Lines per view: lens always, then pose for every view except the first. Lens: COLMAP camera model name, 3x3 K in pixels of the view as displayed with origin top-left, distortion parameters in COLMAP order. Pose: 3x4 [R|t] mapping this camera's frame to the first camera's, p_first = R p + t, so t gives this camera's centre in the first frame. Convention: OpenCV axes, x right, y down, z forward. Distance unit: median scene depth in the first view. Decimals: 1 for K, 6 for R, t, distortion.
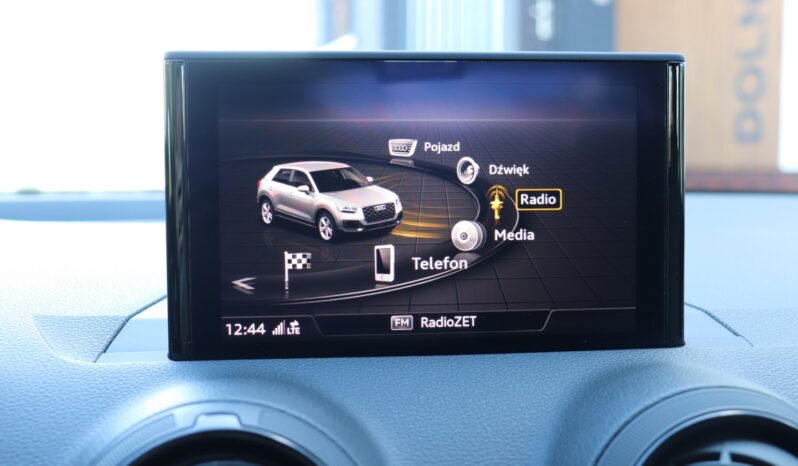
lens RADIAL K [[1076.2, 0, 398.2], [0, 1076.2, 233.7], [0, 0, 1]] dist [-0.044880, 0.000000]
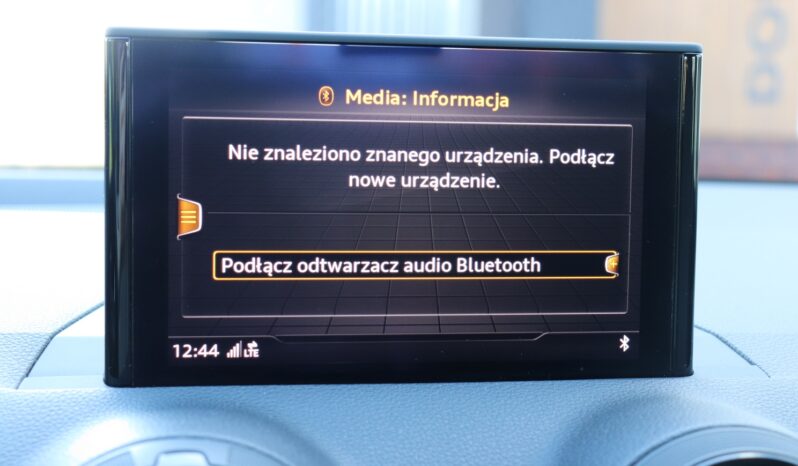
lens RADIAL K [[1433.1, 0, 400.9], [0, 1433.1, 231.6], [0, 0, 1]] dist [0.085107, 0.000000]
pose [[0.996870, 0.018489, 0.076869, -0.069216], [-0.020833, 0.999338, 0.029814, -0.046097], [-0.076267, -0.031322, 0.996595, -0.167788]]
